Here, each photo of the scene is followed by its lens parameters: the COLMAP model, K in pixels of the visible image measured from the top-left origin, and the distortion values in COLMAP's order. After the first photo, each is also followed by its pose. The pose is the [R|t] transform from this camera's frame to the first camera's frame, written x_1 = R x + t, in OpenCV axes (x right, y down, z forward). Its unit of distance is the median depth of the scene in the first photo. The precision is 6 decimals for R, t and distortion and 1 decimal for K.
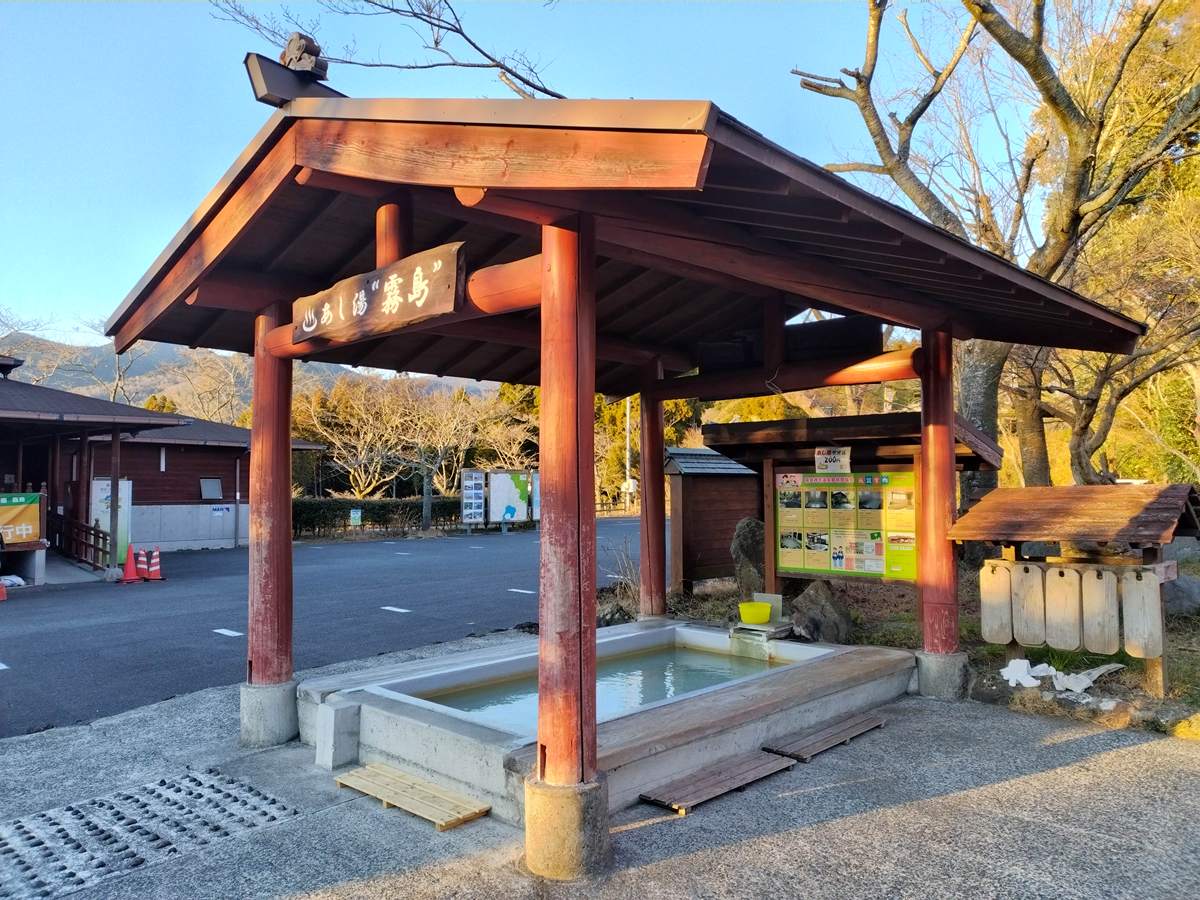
lens RADIAL K [[885.7, 0, 600.6], [0, 885.7, 452.1], [0, 0, 1]] dist [0.052216, -0.029502]
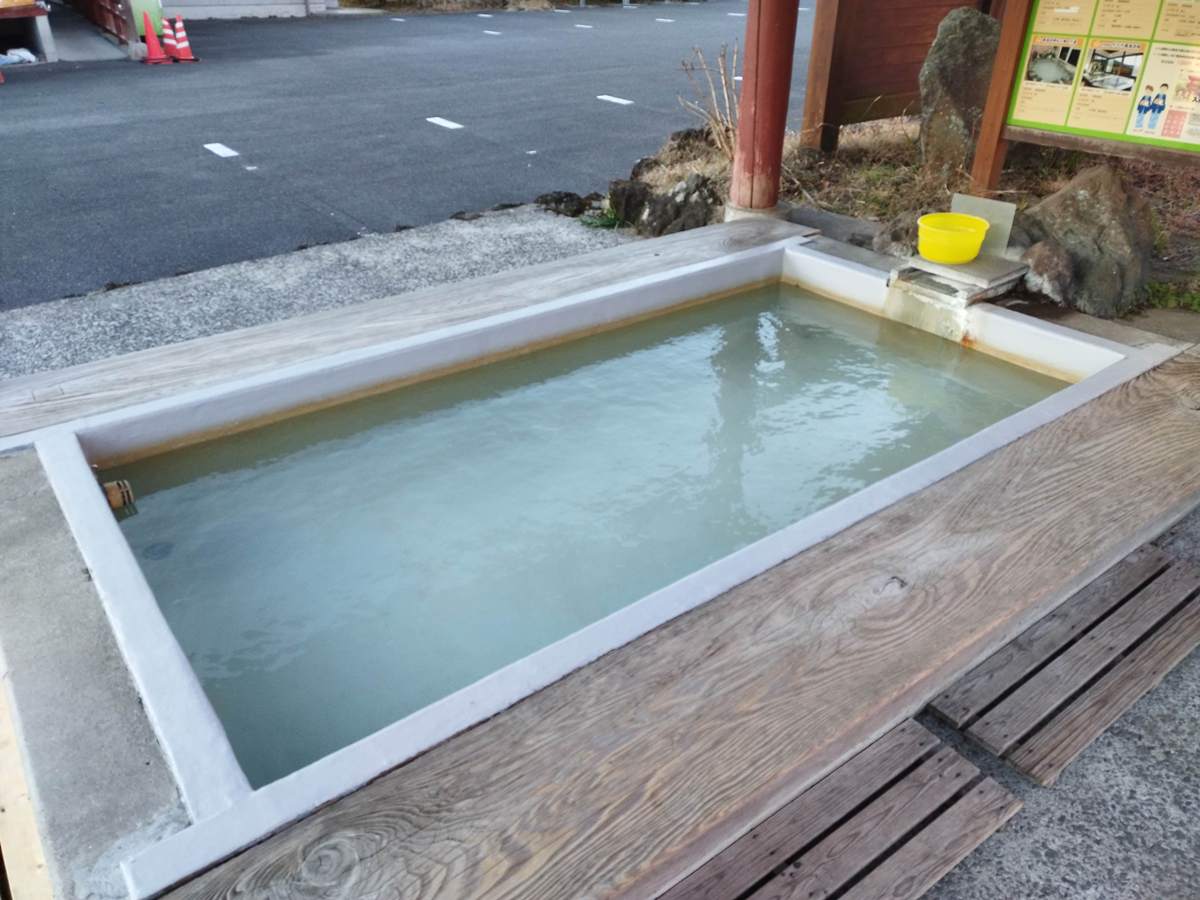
lens RADIAL K [[885.7, 0, 609.5], [0, 885.7, 449.0], [0, 0, 1]] dist [0.052216, -0.029502]
pose [[0.989005, 0.081537, -0.123375, 0.055858], [-0.004208, 0.849447, 0.527656, 0.020043], [0.147824, -0.521336, 0.840451, 0.475469]]
